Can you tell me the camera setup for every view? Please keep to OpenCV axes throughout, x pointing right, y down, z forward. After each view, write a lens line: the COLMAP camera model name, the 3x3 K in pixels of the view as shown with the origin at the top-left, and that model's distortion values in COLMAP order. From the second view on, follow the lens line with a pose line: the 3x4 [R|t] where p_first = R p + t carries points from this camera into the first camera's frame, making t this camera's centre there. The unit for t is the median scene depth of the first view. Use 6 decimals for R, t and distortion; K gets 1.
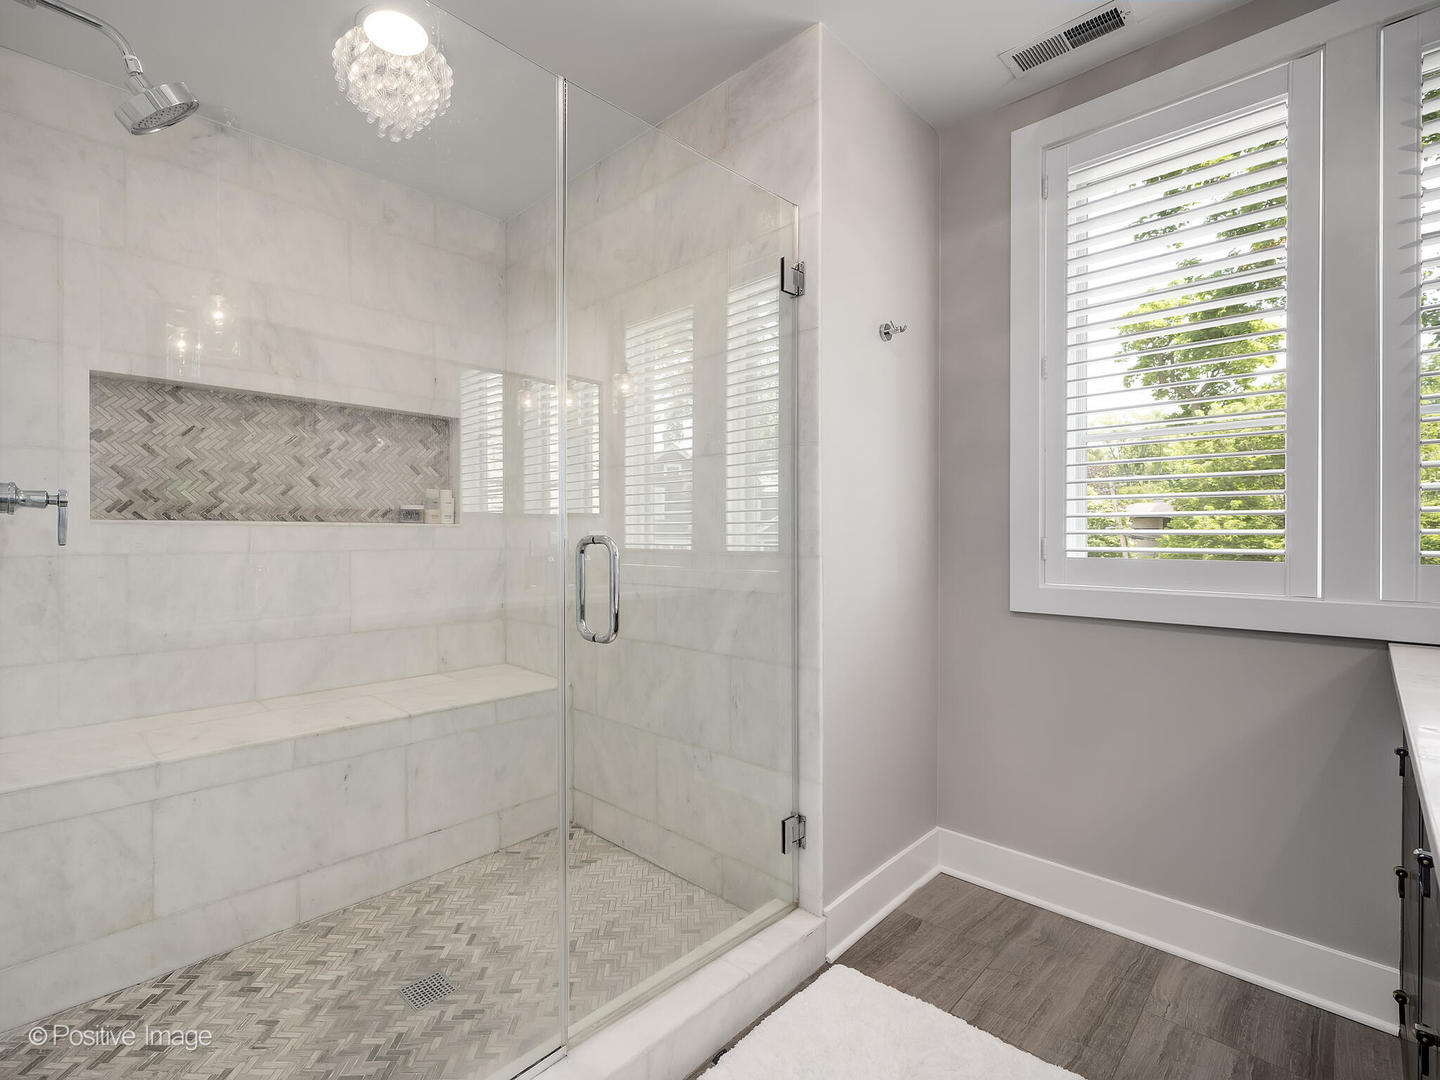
lens RADIAL K [[622.5, 0, 717.4], [0, 622.5, 536.3], [0, 0, 1]] dist [0.000603, 0.000312]
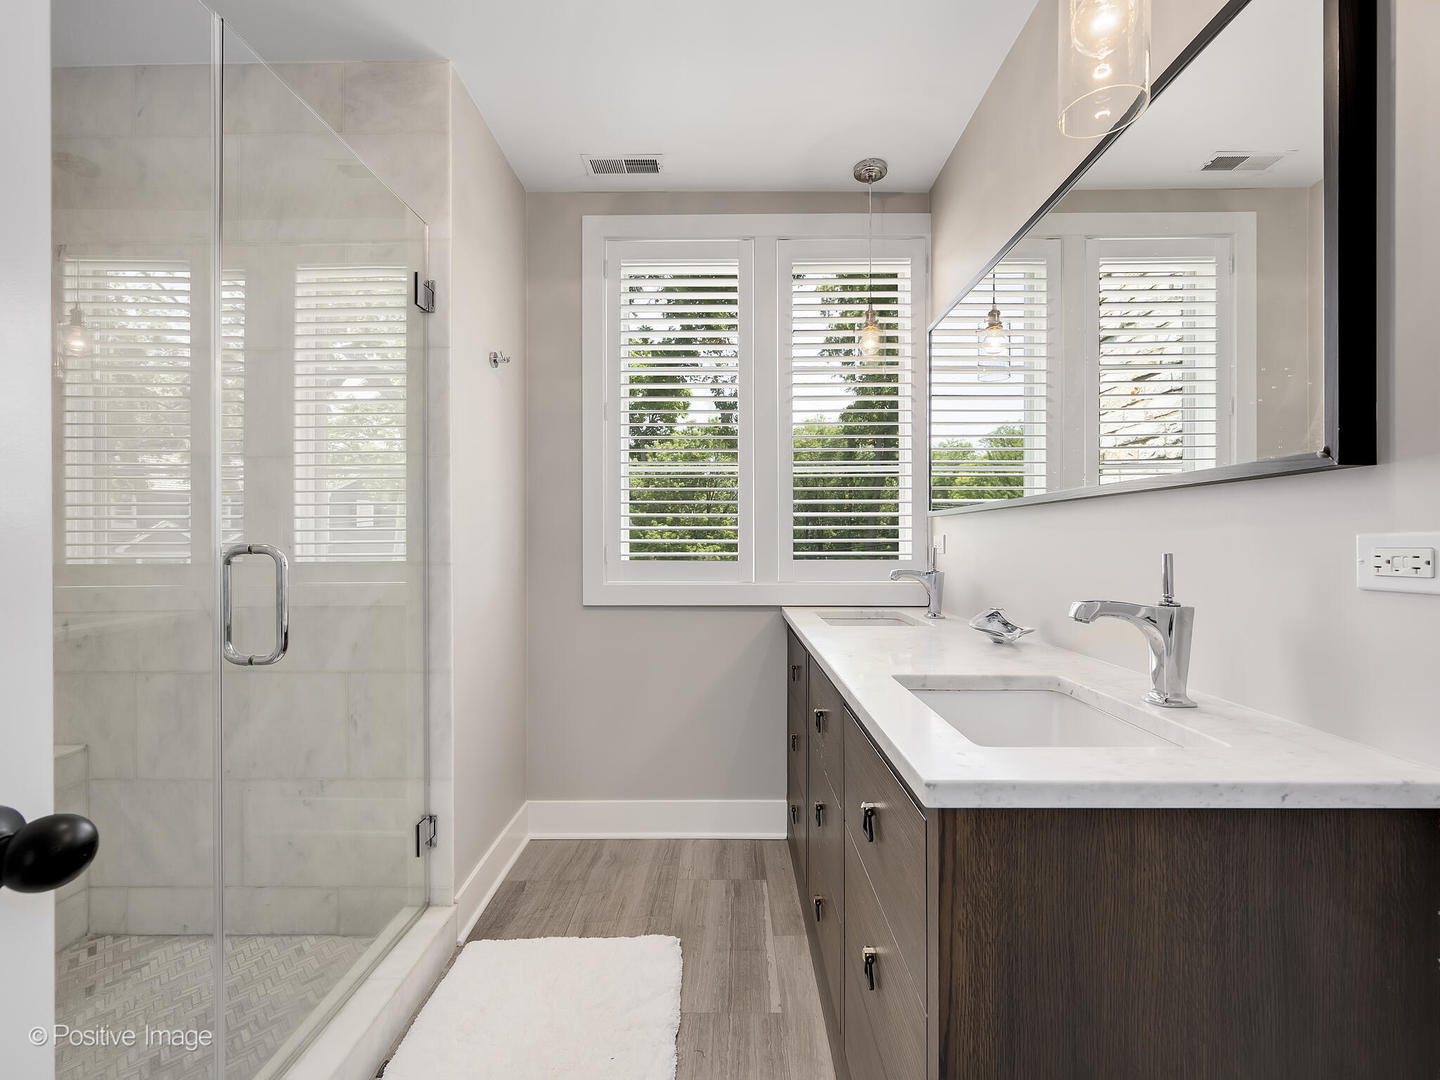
lens RADIAL K [[647.1, 0, 723.6], [0, 647.1, 543.5], [0, 0, 1]] dist [0.001775, 0.001016]
pose [[0.689499, -0.004276, 0.724274, -0.303880], [0.006883, 0.999976, -0.000648, 0.001550], [-0.724254, 0.005432, 0.689512, -0.091304]]
